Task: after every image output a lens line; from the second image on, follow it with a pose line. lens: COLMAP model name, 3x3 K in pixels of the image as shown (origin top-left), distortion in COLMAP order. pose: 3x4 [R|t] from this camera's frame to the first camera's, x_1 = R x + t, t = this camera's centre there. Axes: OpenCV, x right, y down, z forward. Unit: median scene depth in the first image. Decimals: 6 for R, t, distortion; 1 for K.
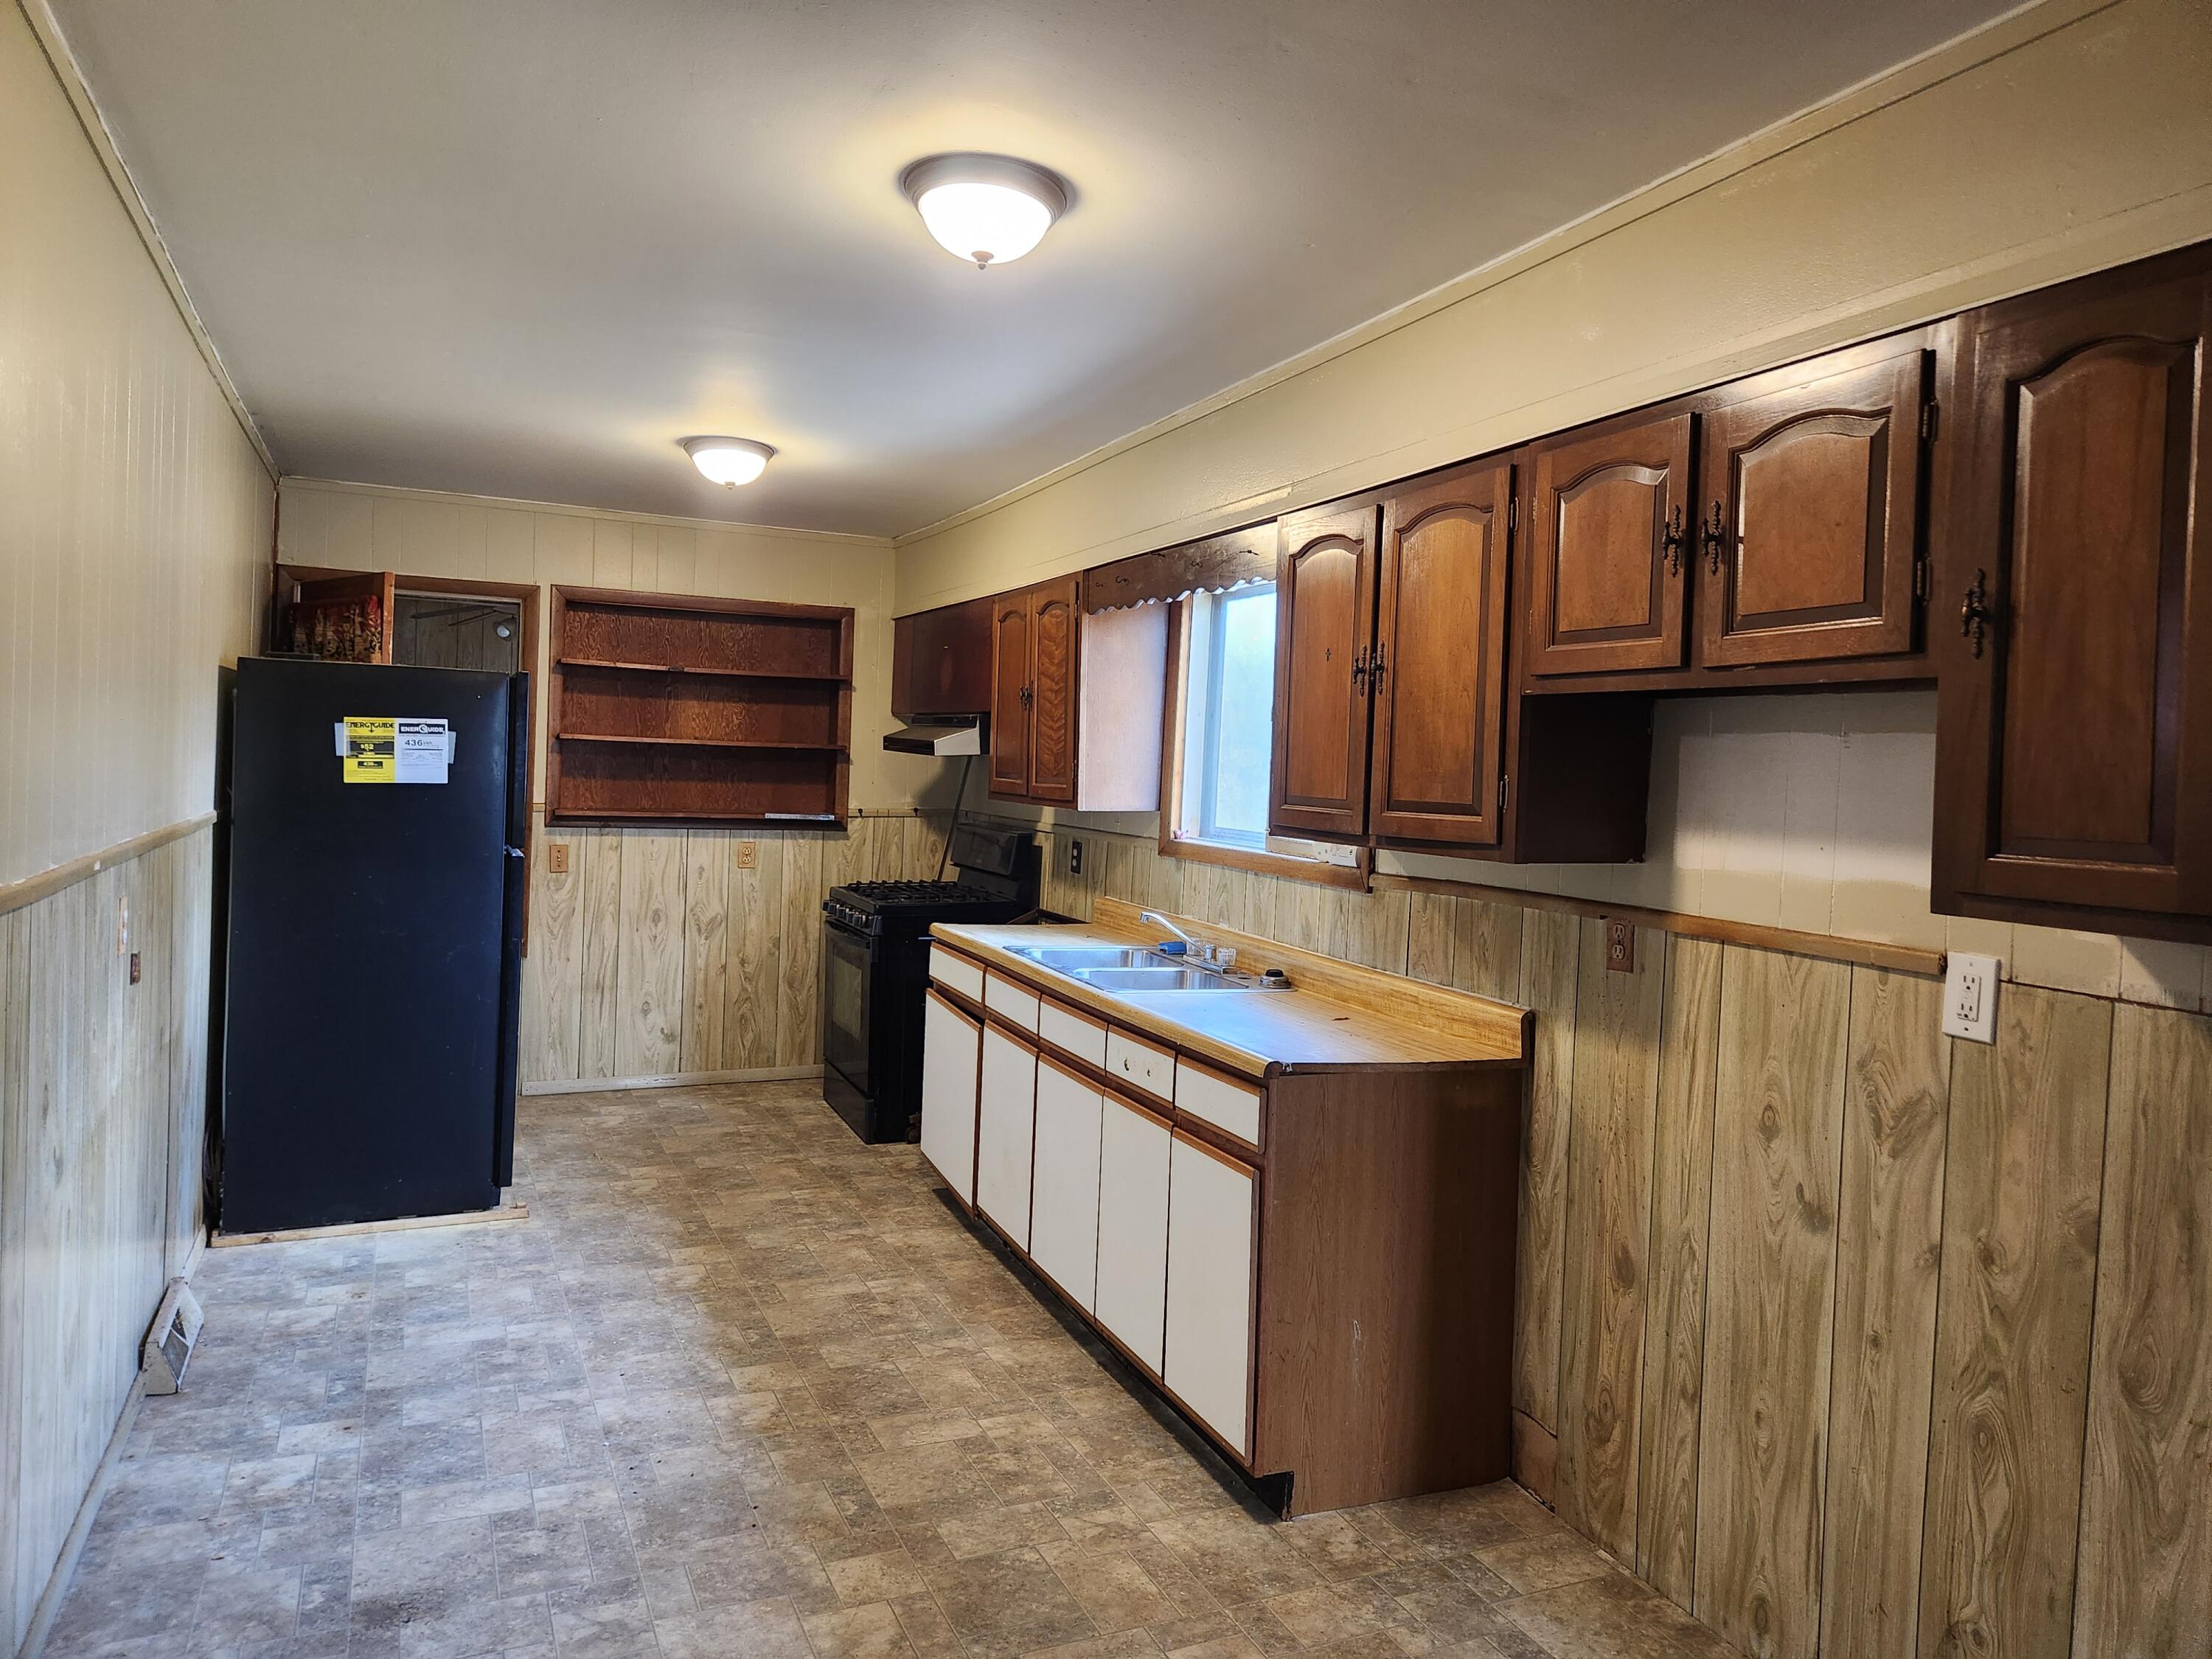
lens RADIAL K [[1479.7, 0, 1083.9], [0, 1479.7, 832.6], [0, 0, 1]] dist [0.055645, -0.050637]
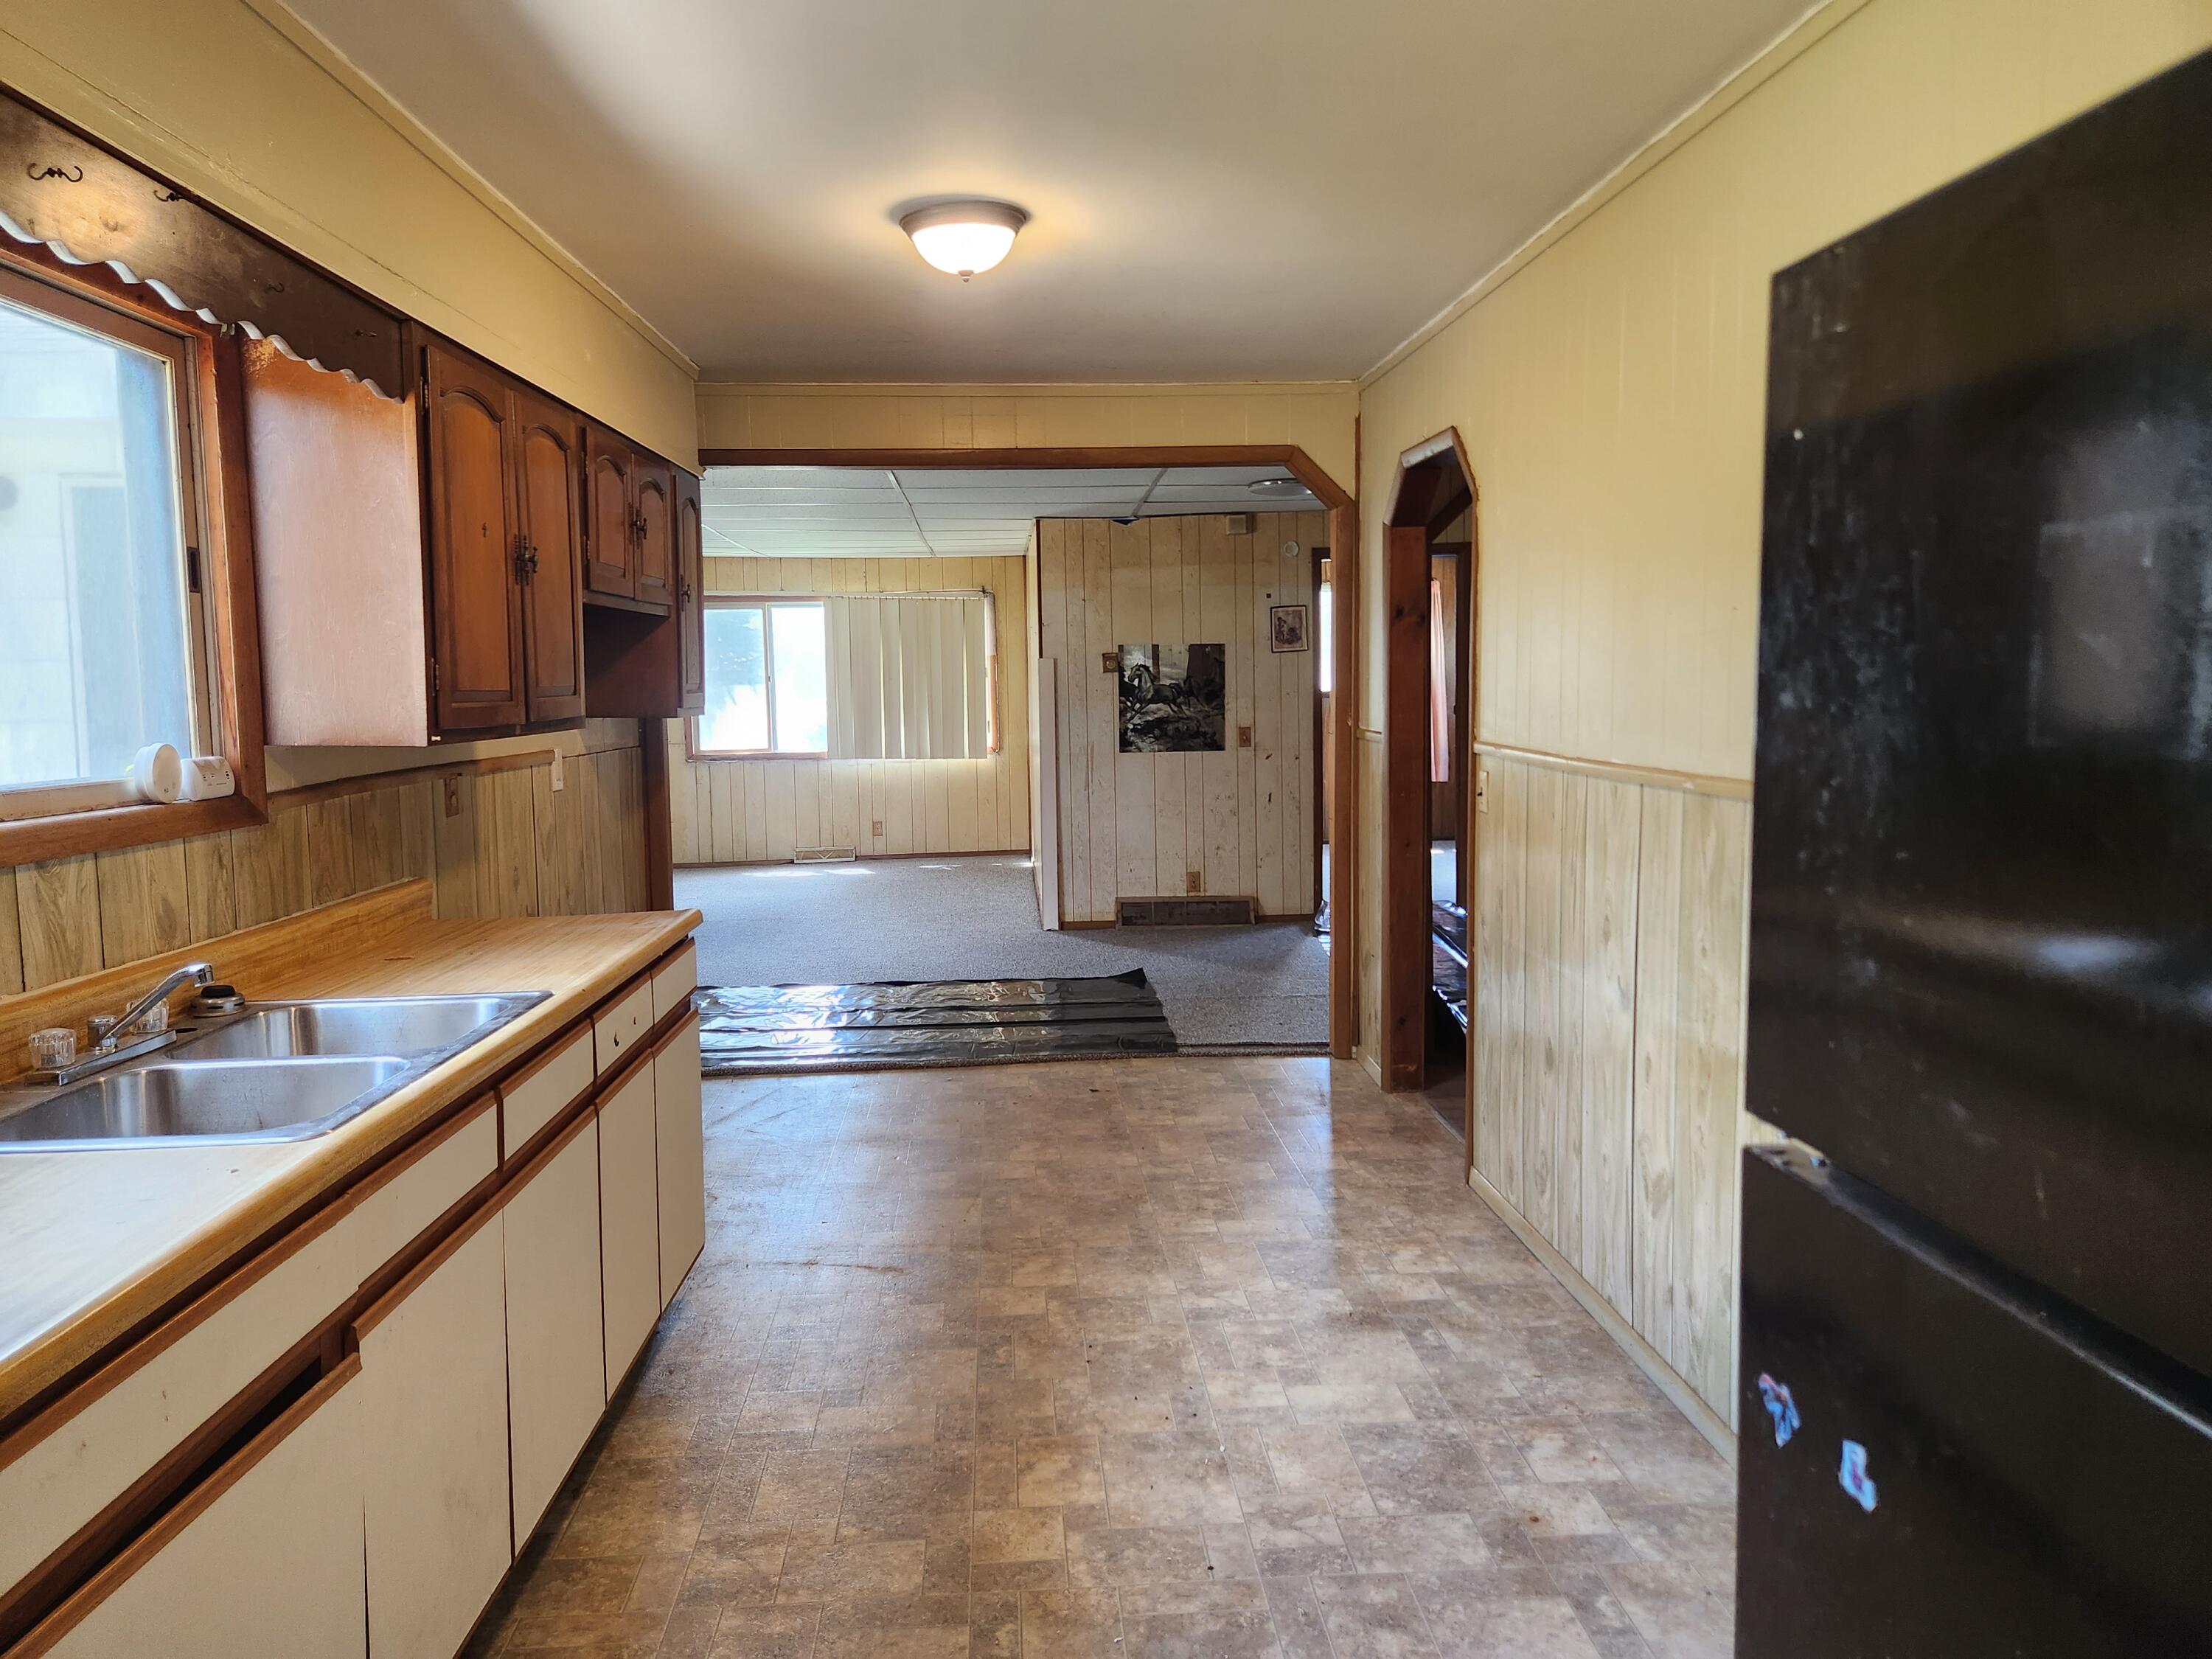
lens RADIAL K [[1479.7, 0, 1083.9], [0, 1479.7, 832.6], [0, 0, 1]] dist [0.055645, -0.050637]
pose [[-0.935180, -0.067772, 0.347629, -0.542997], [-0.011060, 0.986631, 0.162597, -0.097738], [-0.354001, 0.148213, -0.923427, 1.853287]]
